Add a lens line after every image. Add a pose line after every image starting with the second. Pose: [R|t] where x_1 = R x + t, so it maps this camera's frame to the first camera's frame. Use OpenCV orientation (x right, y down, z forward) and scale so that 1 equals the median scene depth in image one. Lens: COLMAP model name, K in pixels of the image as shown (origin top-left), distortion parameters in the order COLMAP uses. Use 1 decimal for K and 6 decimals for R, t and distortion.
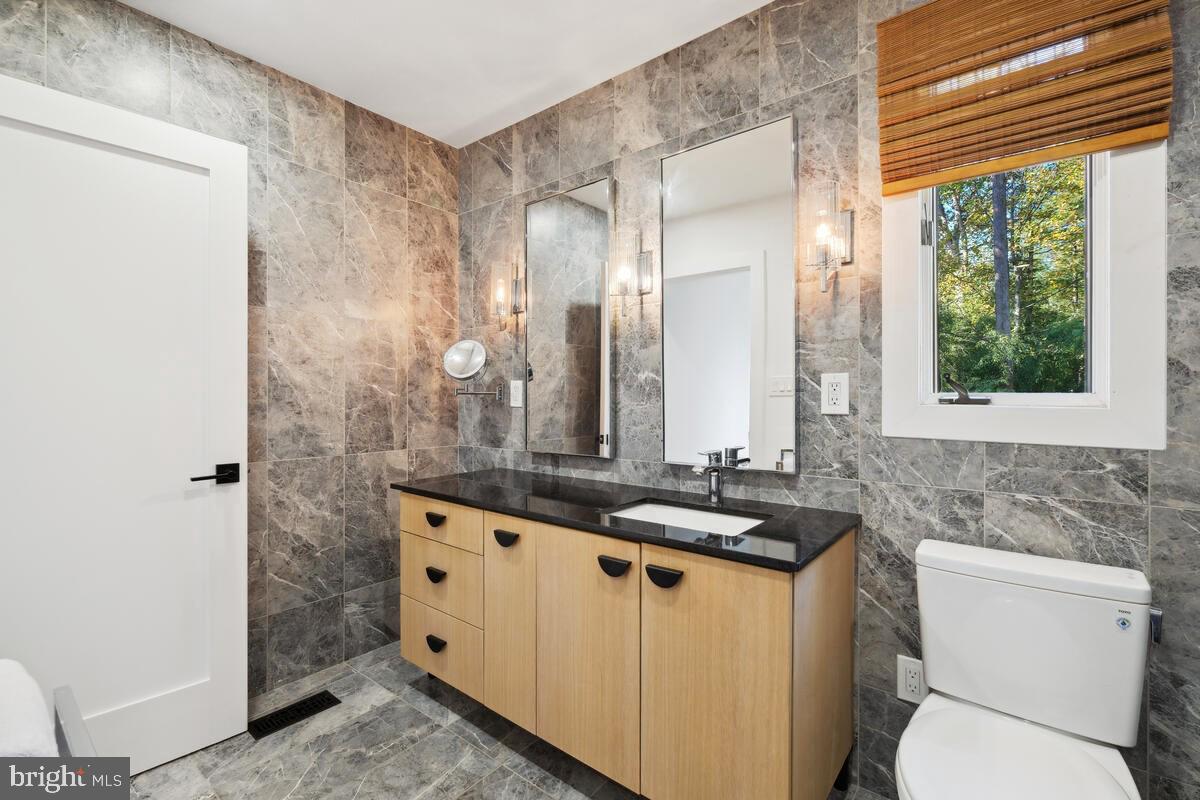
lens RADIAL K [[522.6, 0, 599.9], [0, 522.6, 397.0], [0, 0, 1]] dist [-0.018137, -0.000074]
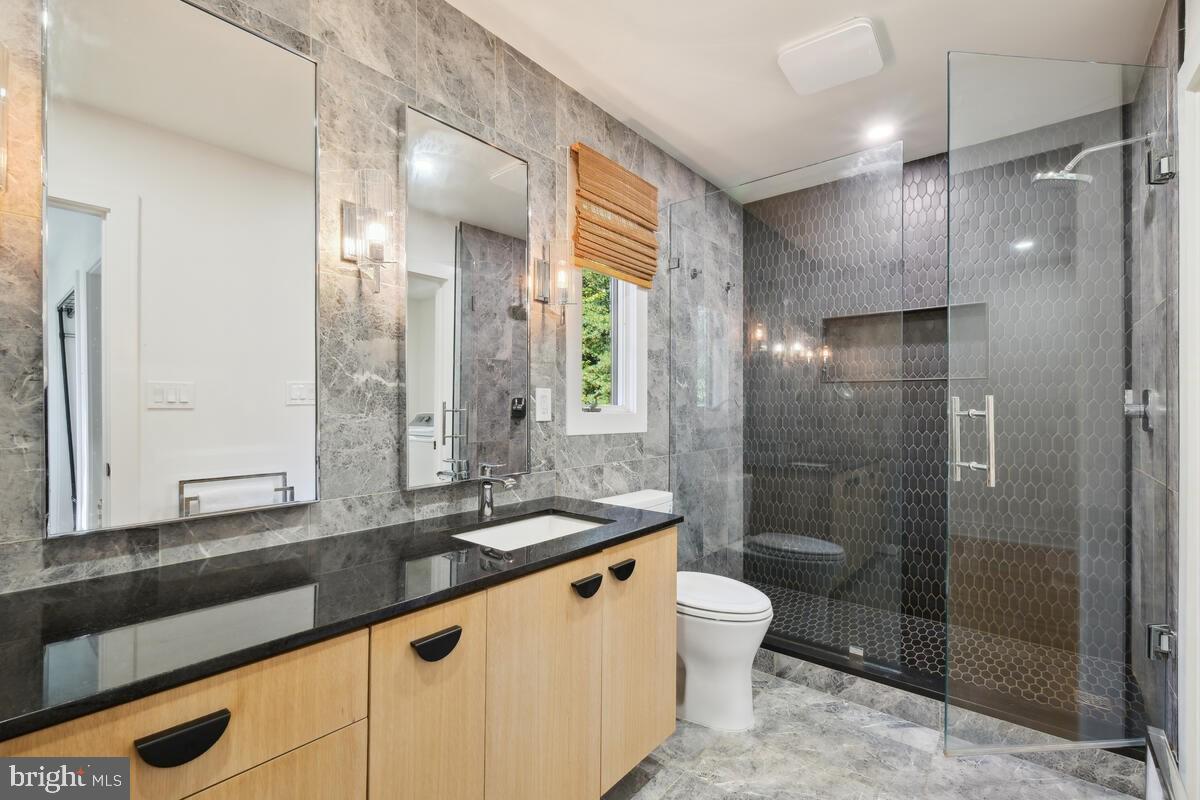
lens RADIAL K [[522.6, 0, 599.8], [0, 522.6, 406.1], [0, 0, 1]] dist [-0.018137, -0.000074]
pose [[0.013596, 0.000665, 0.999907, -0.780332], [-0.004573, 0.999989, -0.000603, -0.002508], [-0.999897, -0.004565, 0.013599, 0.818744]]
